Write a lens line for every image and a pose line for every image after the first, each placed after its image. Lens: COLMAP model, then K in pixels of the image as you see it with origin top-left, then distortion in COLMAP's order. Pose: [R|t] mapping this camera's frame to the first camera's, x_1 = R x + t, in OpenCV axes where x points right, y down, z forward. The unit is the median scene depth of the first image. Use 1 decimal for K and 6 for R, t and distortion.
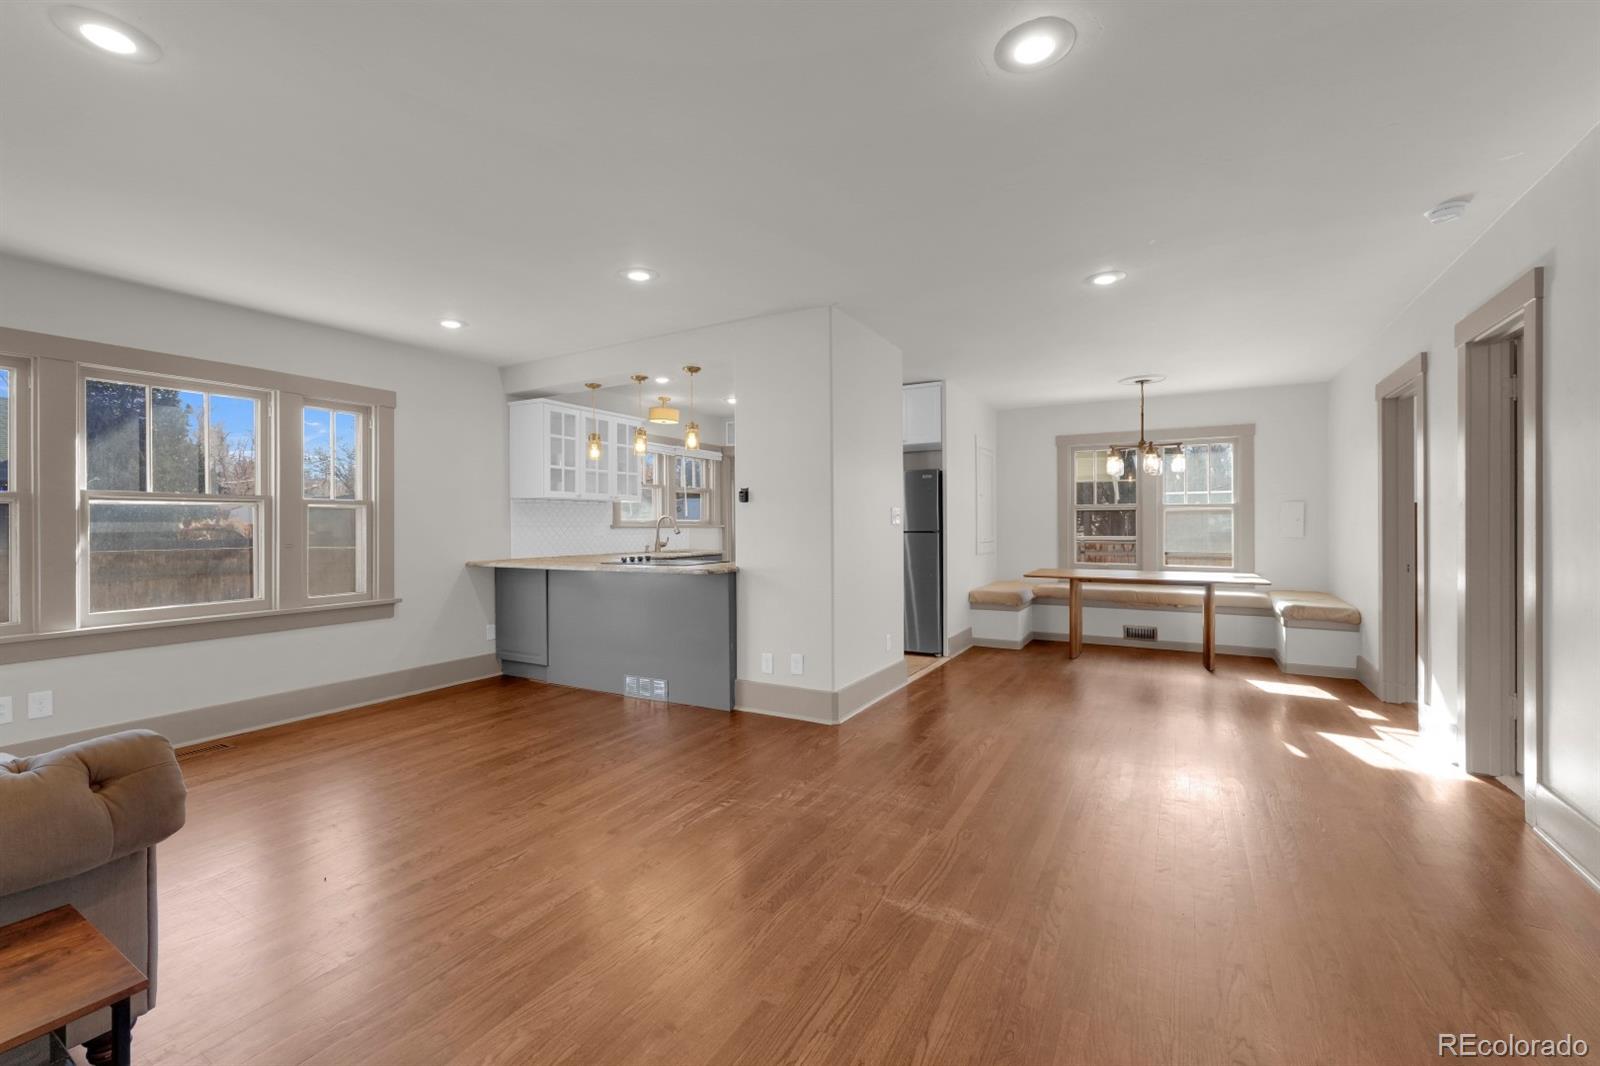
lens RADIAL K [[673.4, 0, 799.6], [0, 673.4, 525.2], [0, 0, 1]] dist [0.001630, 0.000448]
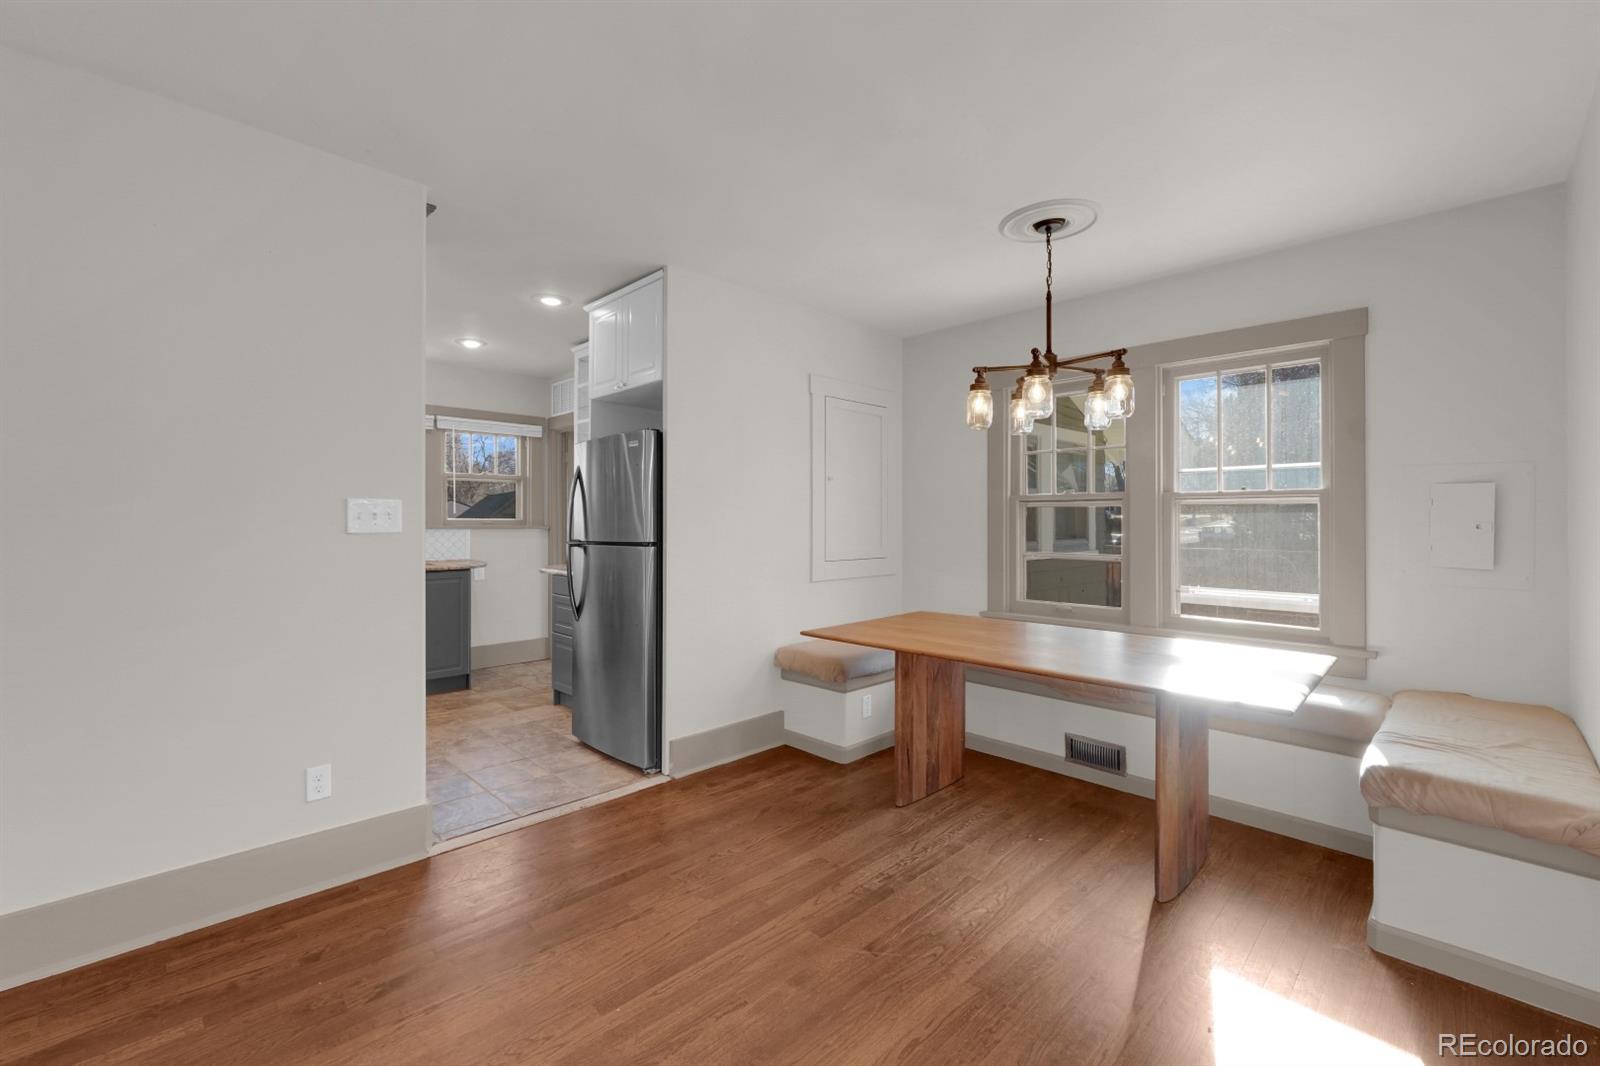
lens RADIAL K [[673.4, 0, 799.6], [0, 673.4, 525.2], [0, 0, 1]] dist [0.001630, 0.000448]
pose [[0.961074, 0.006468, -0.276216, 0.432201], [-0.003979, 0.999946, 0.009572, -0.011322], [0.276263, -0.008100, 0.961048, 0.464863]]
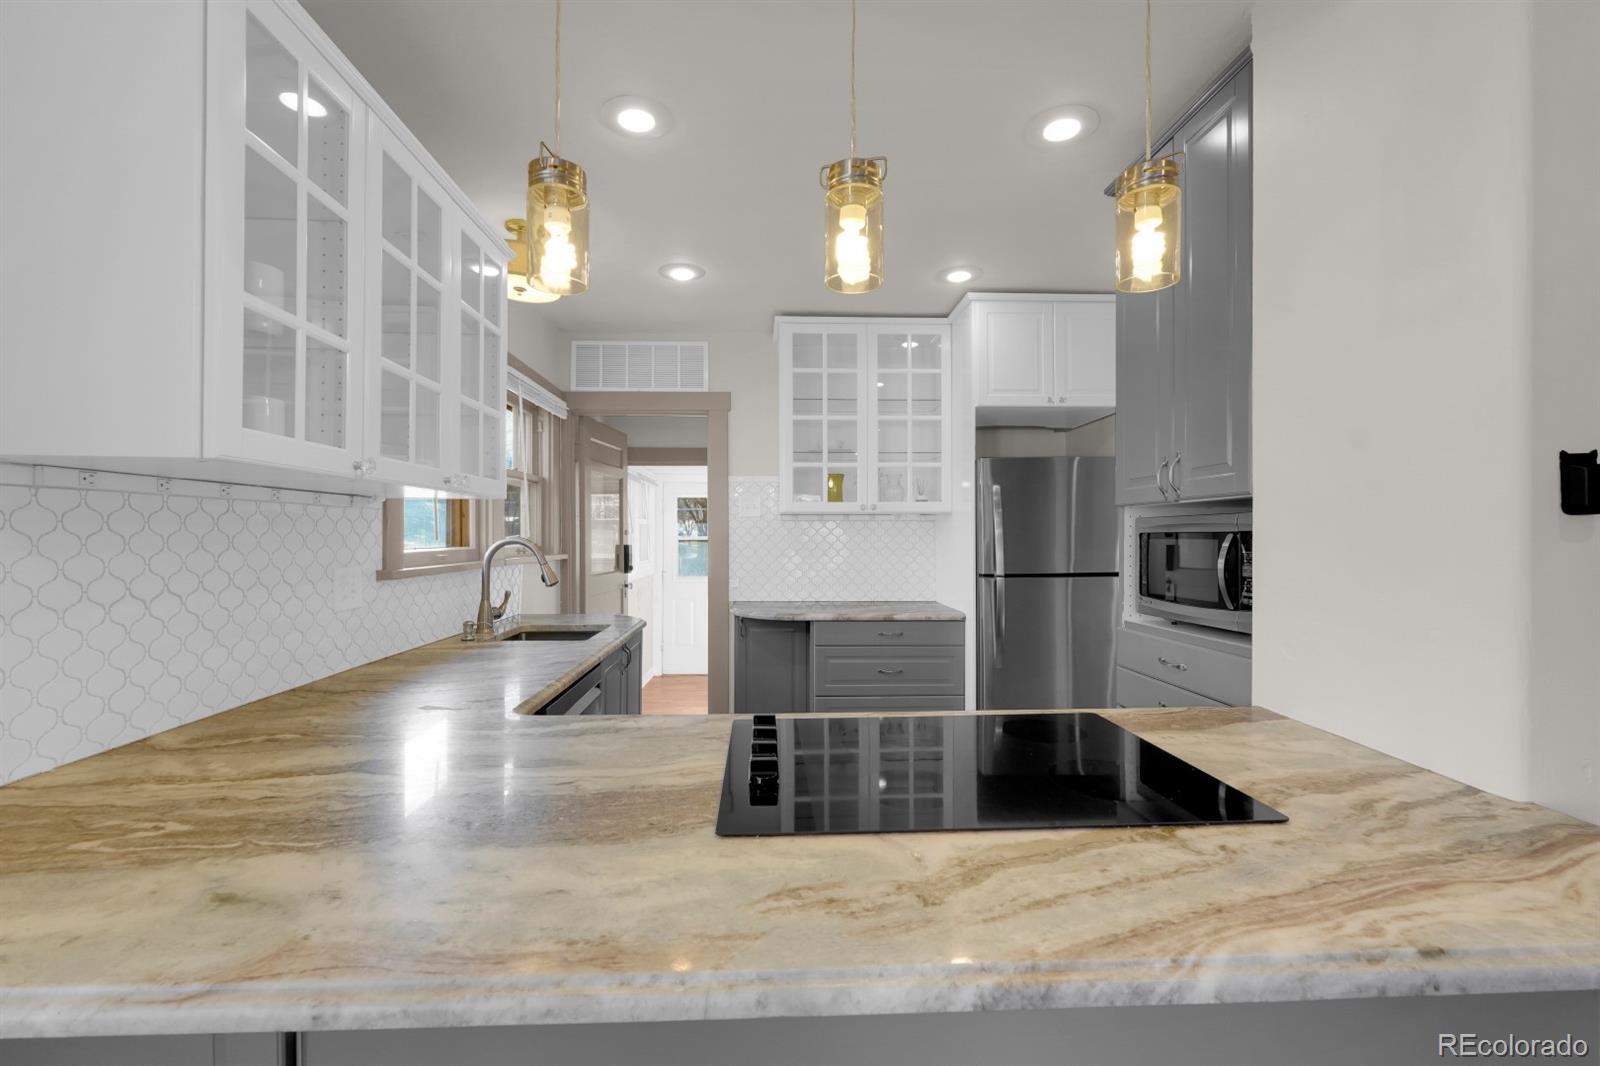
lens RADIAL K [[673.4, 0, 799.6], [0, 673.4, 525.2], [0, 0, 1]] dist [0.001630, 0.000448]
pose [[0.842632, 0.012583, 0.538343, -0.281817], [-0.004325, 0.999853, -0.016600, -0.016380], [-0.538473, 0.011659, 0.842562, 0.627291]]
